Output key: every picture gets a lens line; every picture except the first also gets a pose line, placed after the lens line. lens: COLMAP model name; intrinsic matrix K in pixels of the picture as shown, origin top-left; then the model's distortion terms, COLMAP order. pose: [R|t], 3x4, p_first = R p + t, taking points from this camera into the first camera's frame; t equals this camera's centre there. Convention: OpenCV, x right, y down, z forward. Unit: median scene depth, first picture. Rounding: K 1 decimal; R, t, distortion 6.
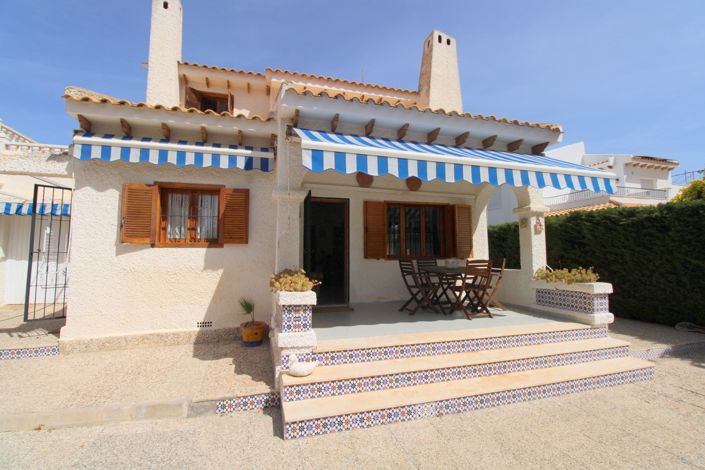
lens RADIAL K [[329.3, 0, 351.7], [0, 329.3, 225.1], [0, 0, 1]] dist [0.001251, -0.012926]
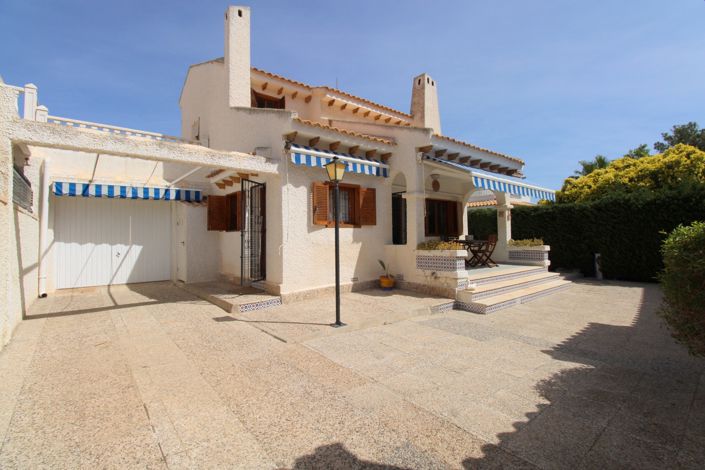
lens RADIAL K [[329.3, 0, 351.7], [0, 329.3, 225.1], [0, 0, 1]] dist [0.001251, -0.012926]
pose [[0.921259, 0.003715, 0.388932, -0.969198], [-0.021720, 0.998885, 0.041908, -0.004120], [-0.388343, -0.047056, 0.920313, -0.325843]]
